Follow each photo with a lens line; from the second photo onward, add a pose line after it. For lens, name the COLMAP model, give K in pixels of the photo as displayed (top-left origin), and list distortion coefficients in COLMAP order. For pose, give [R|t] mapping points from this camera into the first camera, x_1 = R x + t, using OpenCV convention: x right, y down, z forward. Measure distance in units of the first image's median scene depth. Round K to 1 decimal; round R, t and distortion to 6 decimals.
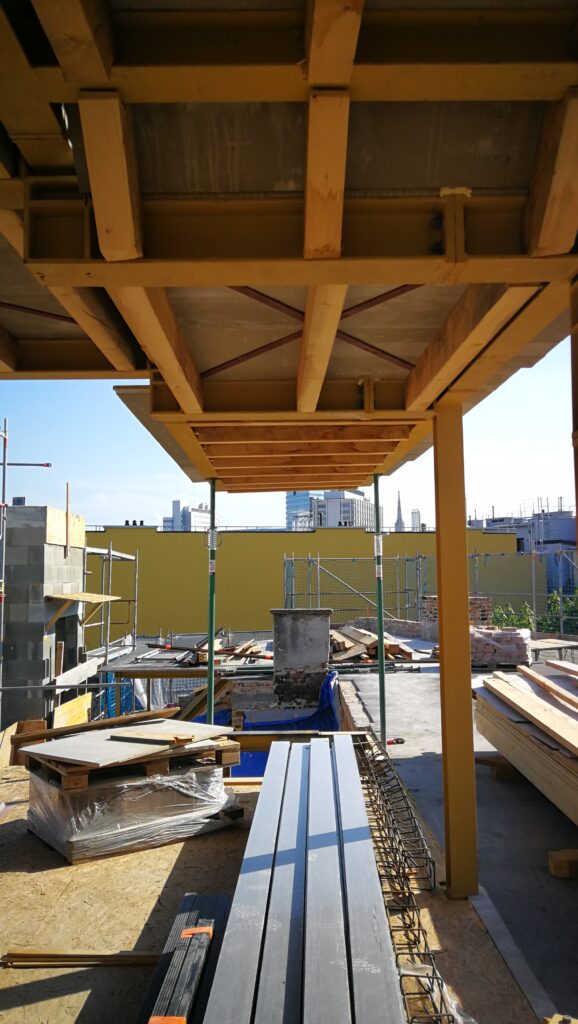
lens RADIAL K [[821.6, 0, 286.3], [0, 821.6, 523.8], [0, 0, 1]] dist [0.044804, -0.058812]
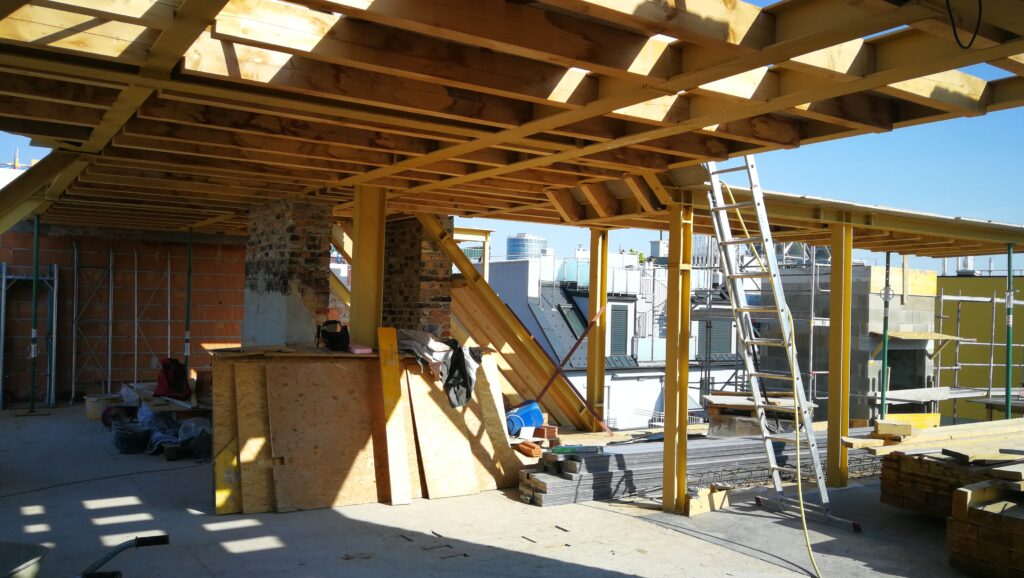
lens RADIAL K [[821.6, 0, 517.3], [0, 821.6, 292.6], [0, 0, 1]] dist [0.044804, -0.058812]
pose [[0.550236, 0.014747, -0.834879, 0.533159], [0.015528, 0.999490, 0.027889, -0.025451], [0.834865, -0.028309, 0.549727, -0.247563]]
